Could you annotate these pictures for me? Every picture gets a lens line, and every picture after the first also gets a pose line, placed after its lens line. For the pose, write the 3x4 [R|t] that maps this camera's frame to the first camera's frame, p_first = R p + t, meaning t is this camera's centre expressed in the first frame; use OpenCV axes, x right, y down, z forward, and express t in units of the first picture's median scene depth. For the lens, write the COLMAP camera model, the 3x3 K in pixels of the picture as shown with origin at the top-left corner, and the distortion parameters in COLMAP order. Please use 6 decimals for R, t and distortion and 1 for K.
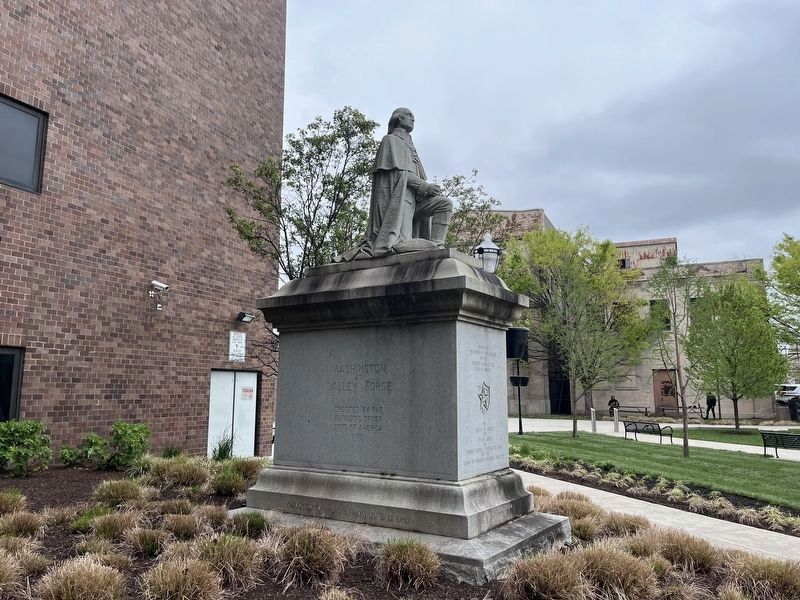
lens RADIAL K [[614.3, 0, 403.2], [0, 614.3, 299.0], [0, 0, 1]] dist [0.027840, -0.017792]
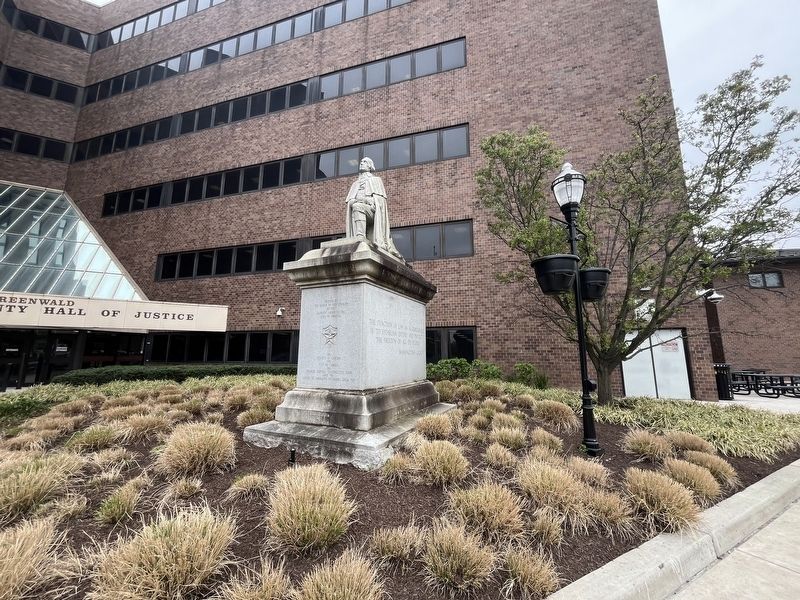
lens RADIAL K [[324.4, 0, 400.2], [0, 324.4, 302.6], [0, 0, 1]] dist [-0.003503, -0.000826]
pose [[0.131789, -0.157425, -0.978698, 0.453341], [0.147086, 0.979485, -0.137746, 0.107693], [0.980305, -0.125799, 0.152240, 0.530400]]
